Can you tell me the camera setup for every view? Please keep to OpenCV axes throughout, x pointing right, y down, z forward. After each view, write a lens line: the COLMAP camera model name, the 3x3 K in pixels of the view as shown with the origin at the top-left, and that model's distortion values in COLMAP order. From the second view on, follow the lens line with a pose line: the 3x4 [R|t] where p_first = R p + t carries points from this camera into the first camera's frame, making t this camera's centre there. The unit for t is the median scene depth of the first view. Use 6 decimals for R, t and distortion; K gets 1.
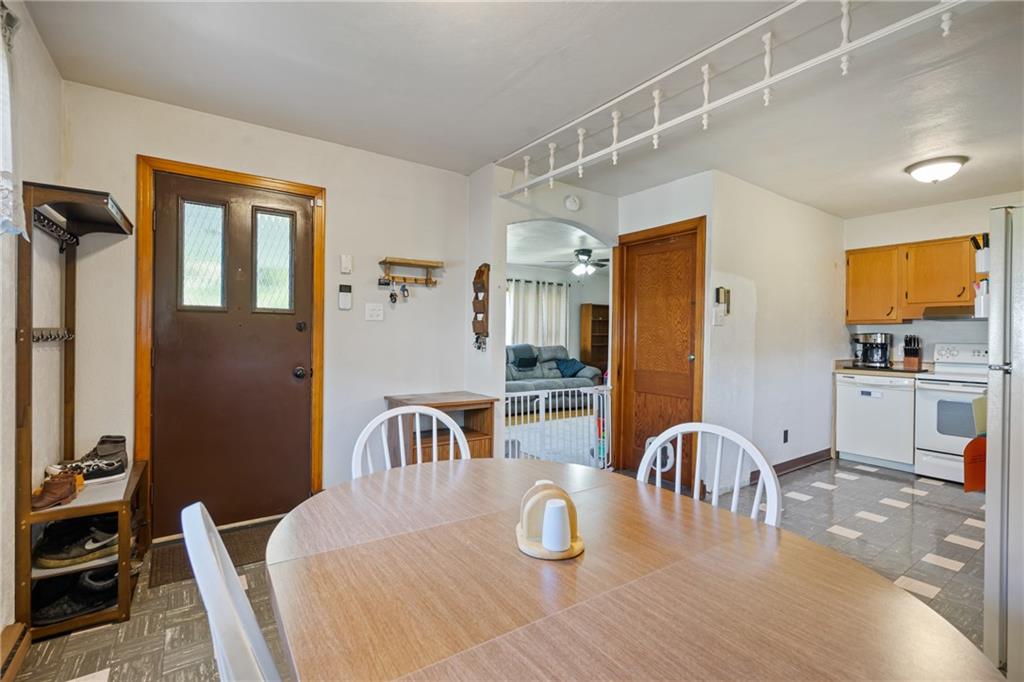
lens RADIAL K [[467.7, 0, 513.3], [0, 467.7, 337.8], [0, 0, 1]] dist [-0.000453, 0.000065]
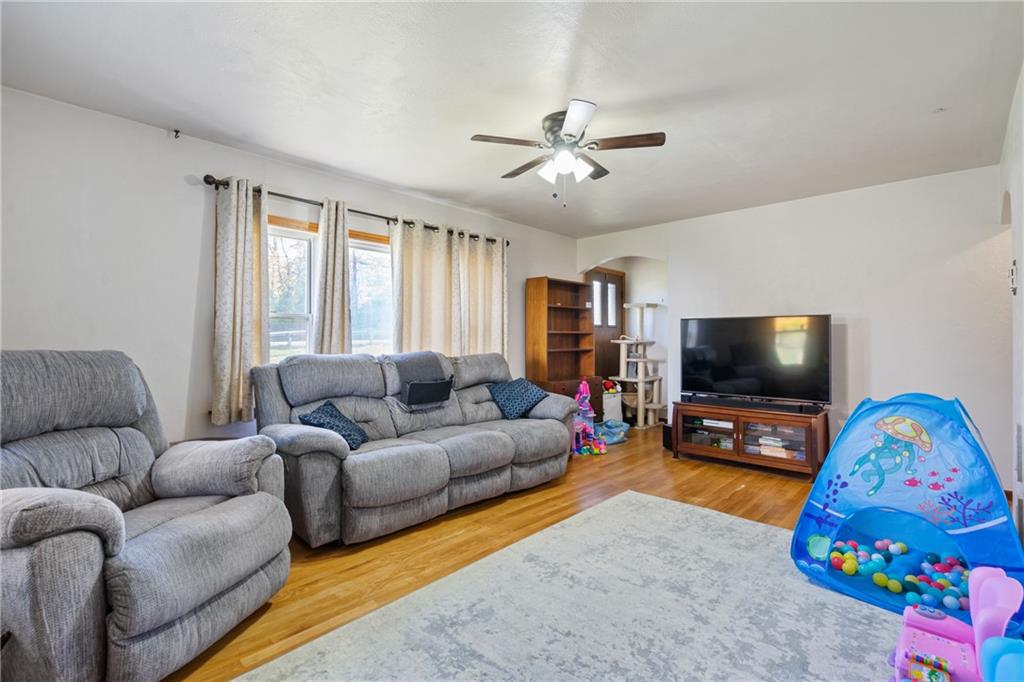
lens RADIAL K [[467.7, 0, 513.0], [0, 467.7, 336.8], [0, 0, 1]] dist [-0.000453, 0.000065]
pose [[0.980113, -0.007632, 0.198294, 0.019023], [0.010395, 0.999863, -0.012895, 0.005262], [-0.198168, 0.014700, 0.980058, 0.518259]]
